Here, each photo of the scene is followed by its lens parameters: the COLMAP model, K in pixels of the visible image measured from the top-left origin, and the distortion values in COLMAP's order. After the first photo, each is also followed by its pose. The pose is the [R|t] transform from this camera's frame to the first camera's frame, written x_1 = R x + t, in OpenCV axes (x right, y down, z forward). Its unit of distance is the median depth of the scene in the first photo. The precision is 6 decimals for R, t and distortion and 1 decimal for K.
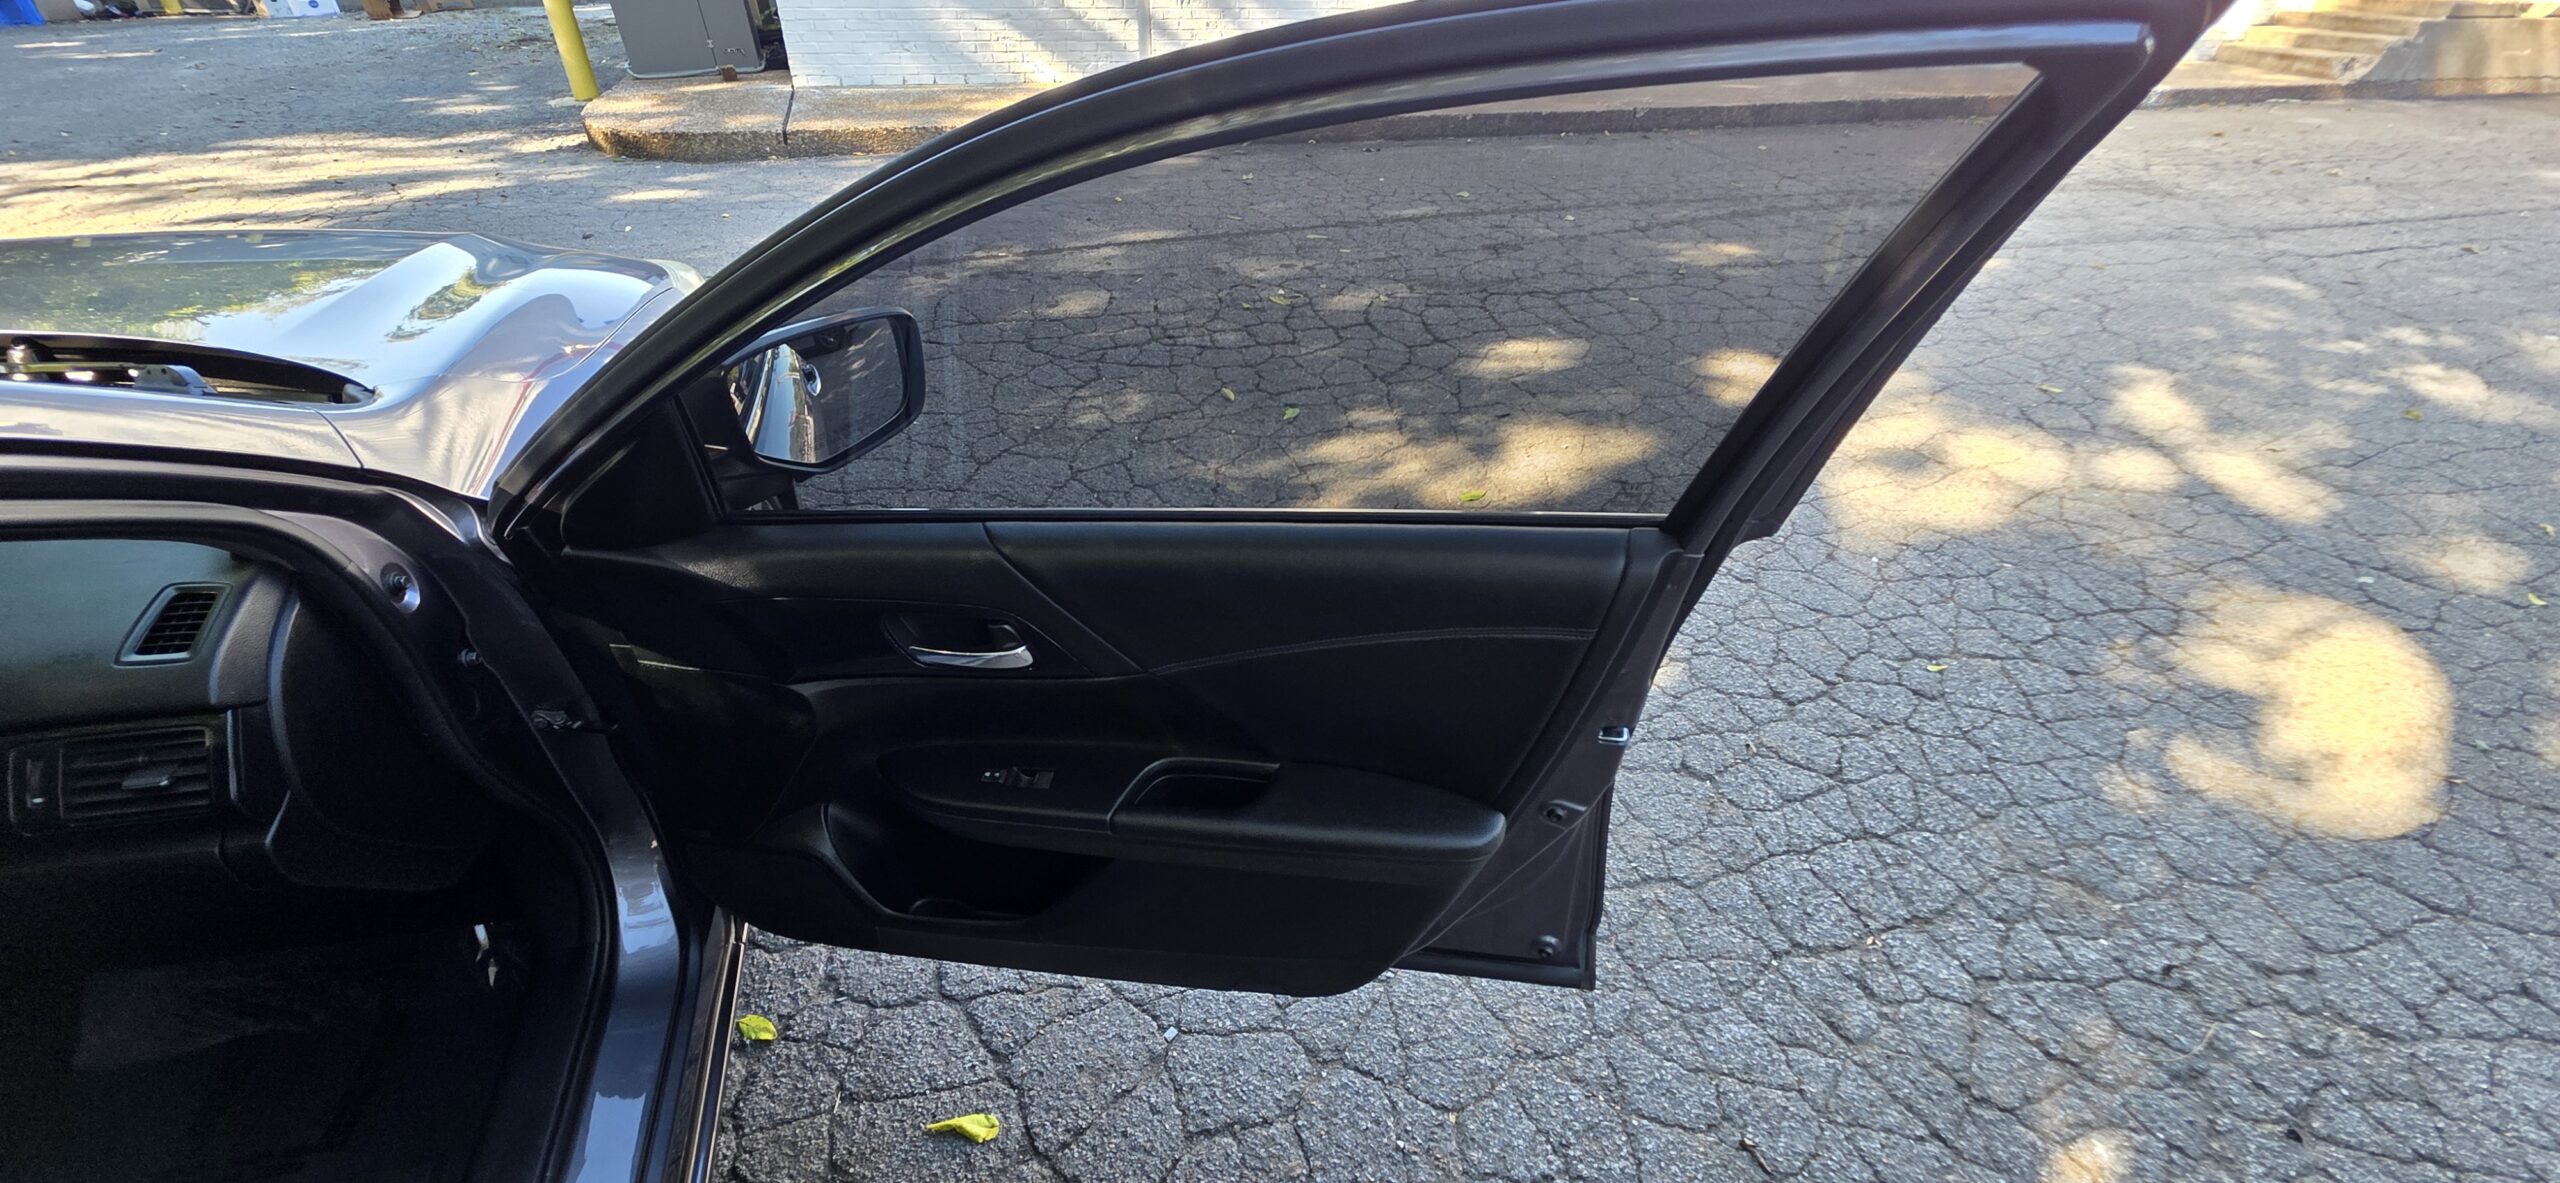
lens RADIAL K [[1004.4, 0, 1280.0], [0, 1004.4, 591.5], [0, 0, 1]] dist [0.001638, 0.000301]
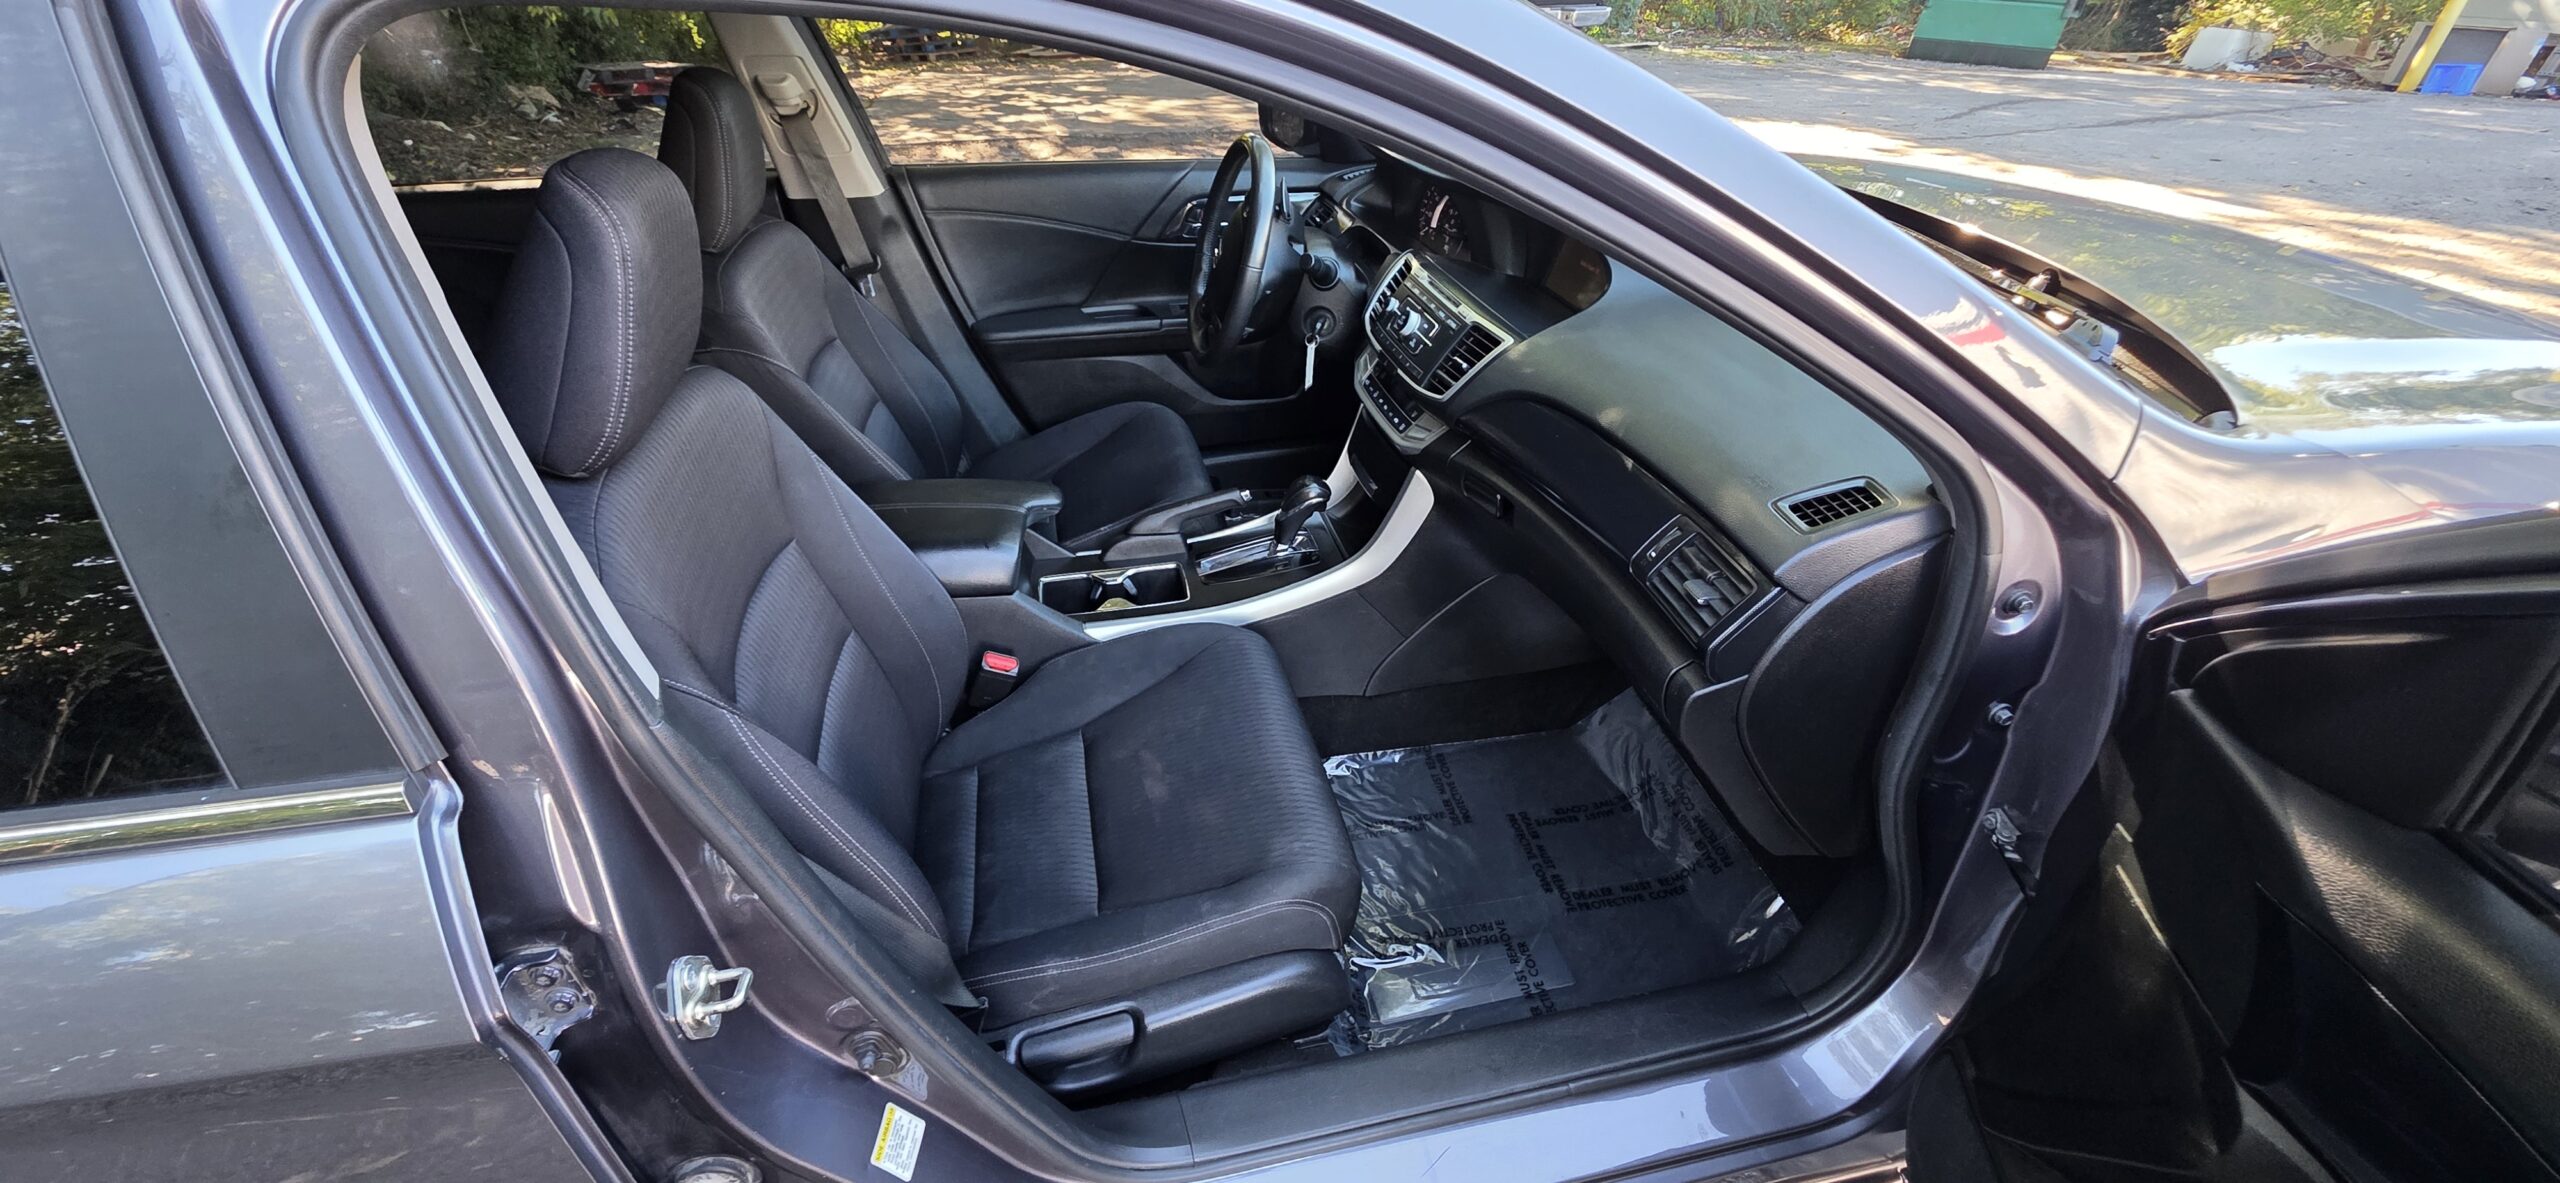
lens RADIAL K [[1004.4, 0, 1280.0], [0, 1004.4, 591.5], [0, 0, 1]] dist [0.001638, 0.000301]
pose [[-0.097220, 0.505553, -0.857301, -0.096257], [-0.565844, 0.680545, 0.465488, -0.057764], [0.818760, 0.530353, 0.219902, 0.304785]]
